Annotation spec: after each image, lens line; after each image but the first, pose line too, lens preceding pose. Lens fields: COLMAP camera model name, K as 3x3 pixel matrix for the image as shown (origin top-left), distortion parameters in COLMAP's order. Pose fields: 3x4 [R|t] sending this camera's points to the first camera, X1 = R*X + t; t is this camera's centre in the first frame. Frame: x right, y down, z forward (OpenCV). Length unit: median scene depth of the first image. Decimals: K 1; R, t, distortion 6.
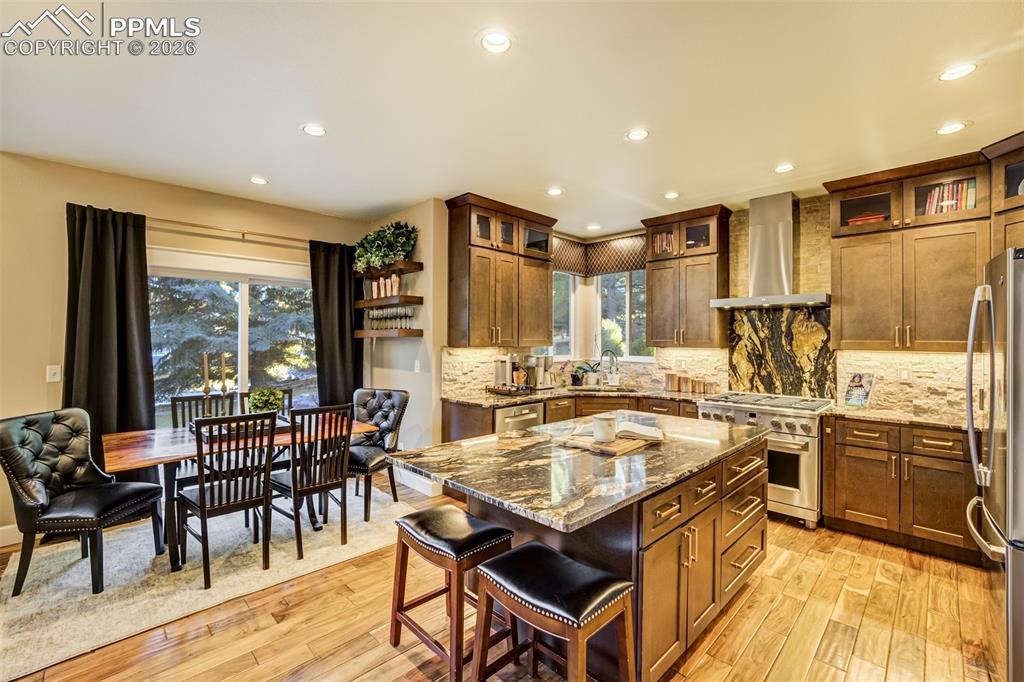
lens RADIAL K [[435.5, 0, 516.7], [0, 435.5, 339.8], [0, 0, 1]] dist [-0.040823, 0.012094]
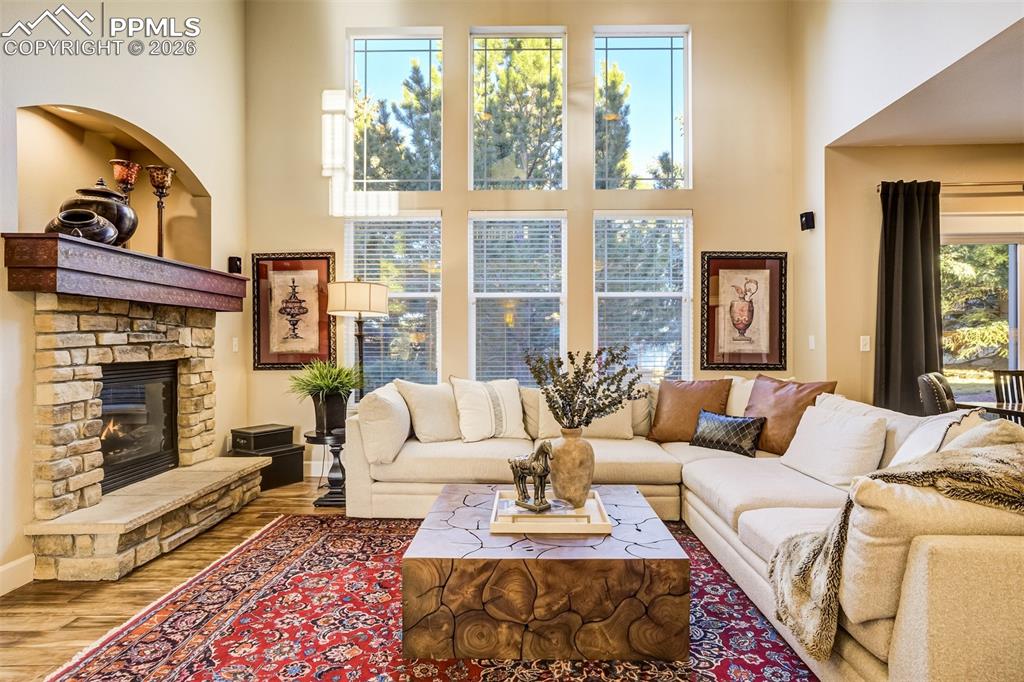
lens RADIAL K [[546.2, 0, 522.0], [0, 546.2, 349.1], [0, 0, 1]] dist [-0.020798, 0.007562]
pose [[0.700249, -0.000813, -0.713898, -0.592342], [0.006863, 0.999961, 0.005593, 0.065134], [0.713866, -0.008816, 0.700227, -0.481243]]
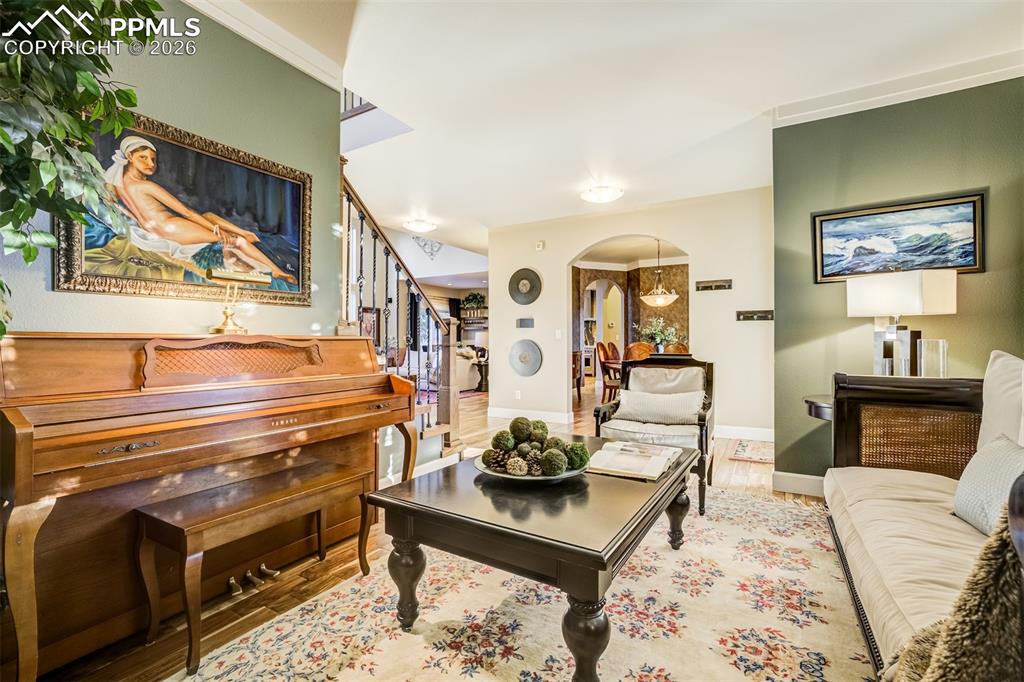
lens RADIAL K [[435.5, 0, 513.0], [0, 435.5, 342.0], [0, 0, 1]] dist [-0.040823, 0.012094]
pose [[0.966987, -0.006758, 0.254738, -0.934688], [0.006880, 0.999976, 0.000413, 0.097371], [-0.254735, 0.001353, 0.967010, -2.391806]]
